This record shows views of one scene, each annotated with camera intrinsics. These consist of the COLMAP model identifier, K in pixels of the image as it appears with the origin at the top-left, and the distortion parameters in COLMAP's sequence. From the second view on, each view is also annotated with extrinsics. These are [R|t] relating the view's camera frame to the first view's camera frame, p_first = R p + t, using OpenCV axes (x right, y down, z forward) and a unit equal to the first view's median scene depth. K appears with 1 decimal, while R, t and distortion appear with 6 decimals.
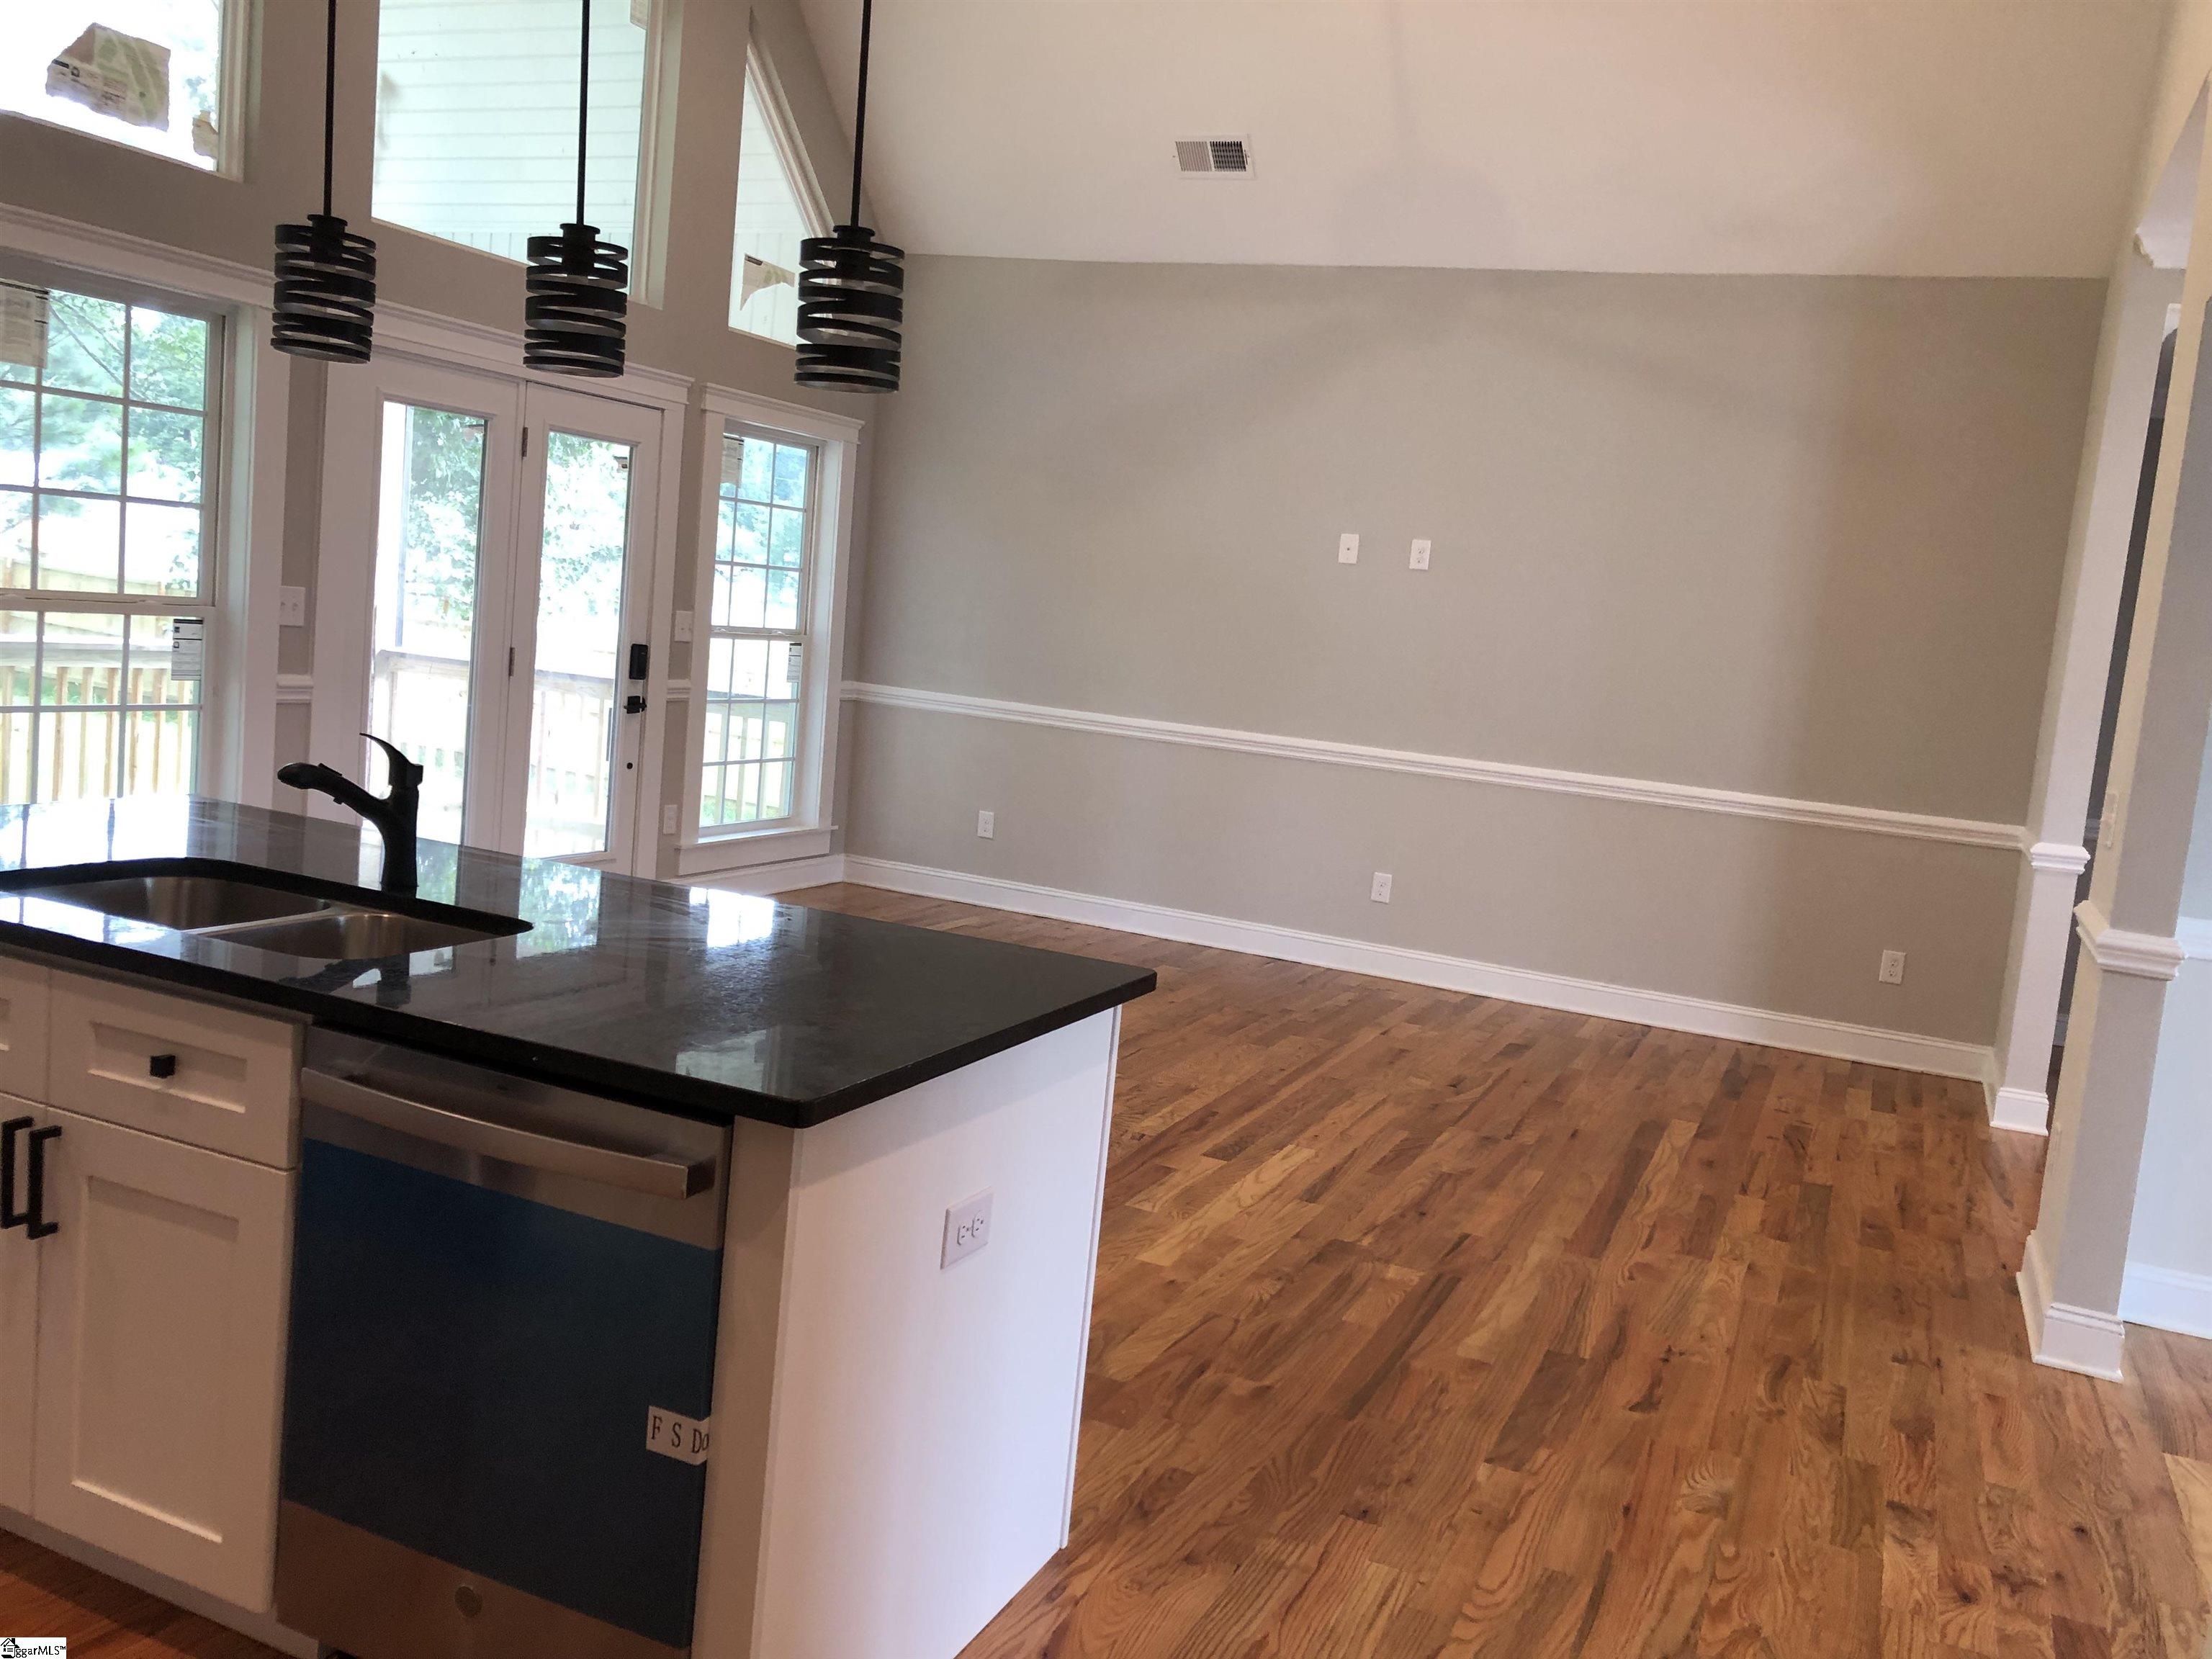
lens RADIAL K [[1808.6, 0, 1123.1], [0, 1808.6, 784.7], [0, 0, 1]] dist [0.017595, -0.010001]
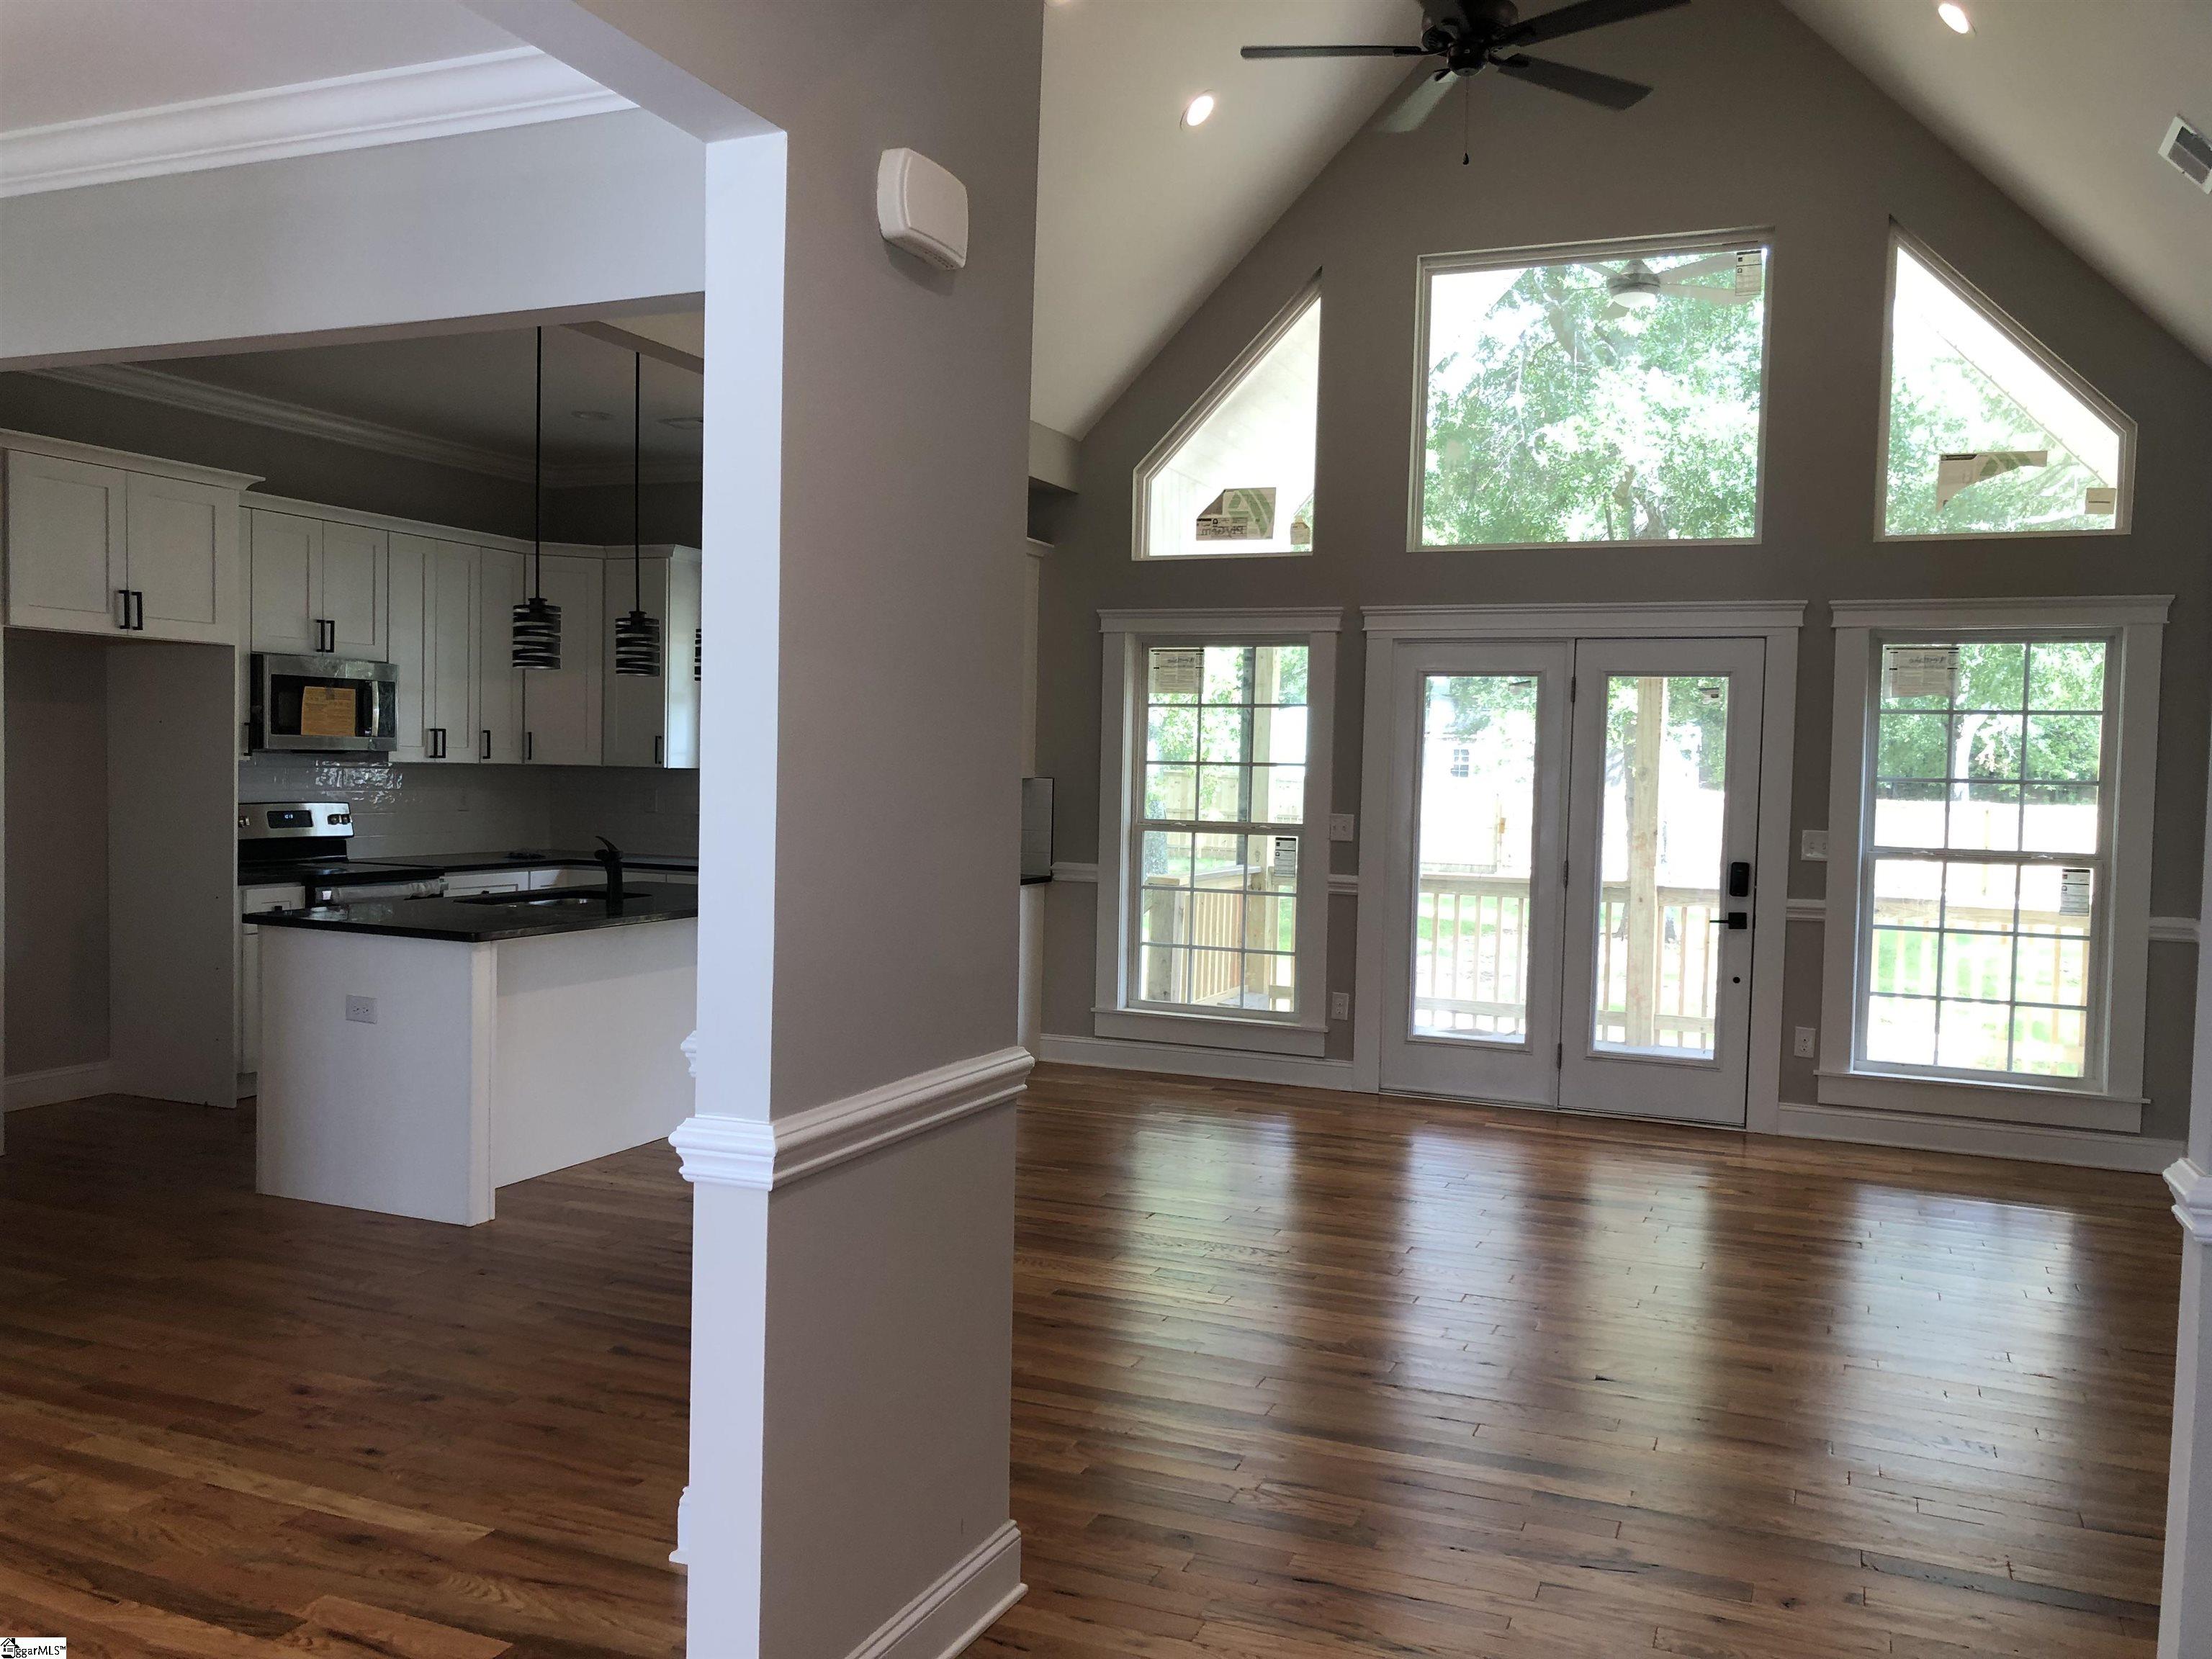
lens RADIAL K [[1808.6, 0, 1111.1], [0, 1808.6, 833.5], [0, 0, 1]] dist [0.017595, -0.010001]
pose [[0.019597, -0.060188, -0.997995, 1.121815], [-0.119411, 0.990901, -0.062105, 0.020195], [0.992652, 0.120388, 0.012232, 0.917561]]
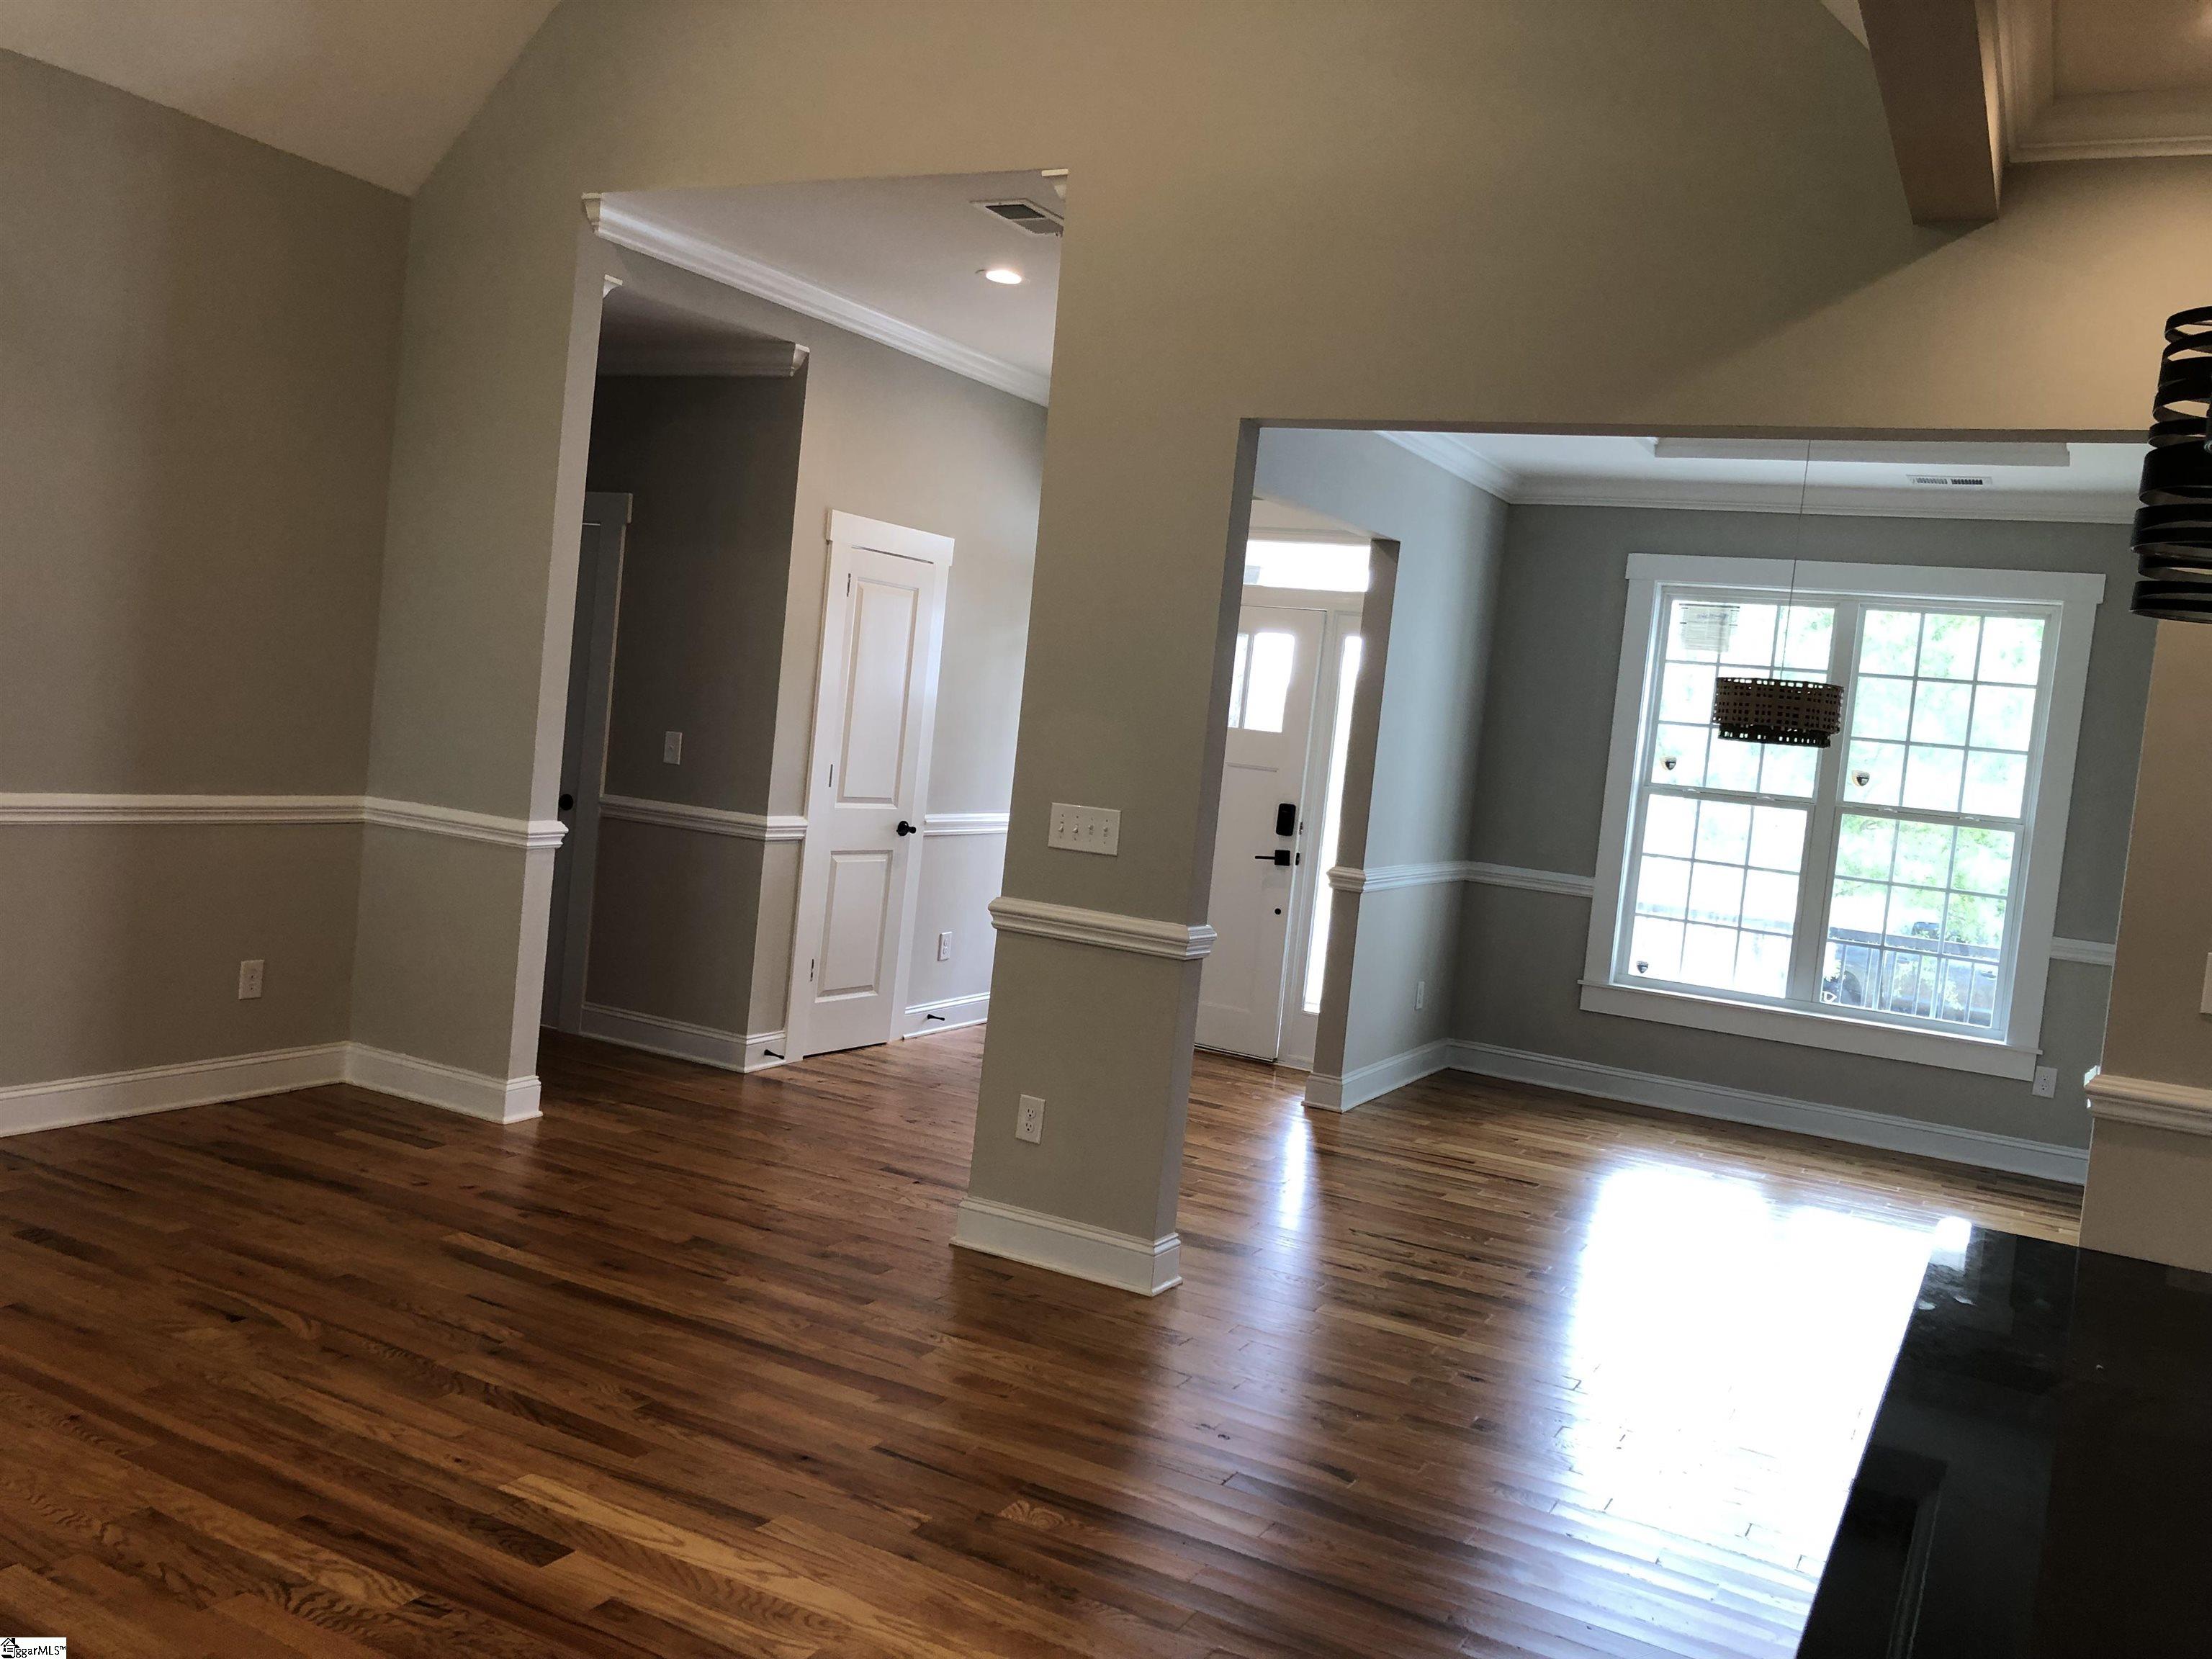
lens RADIAL K [[1808.6, 0, 1127.5], [0, 1808.6, 792.5], [0, 0, 1]] dist [0.017595, -0.010001]
pose [[0.077492, -0.130812, 0.988374, -0.500654], [0.001014, 0.991365, 0.131129, -0.130944], [-0.996992, -0.009160, 0.076956, 0.741934]]
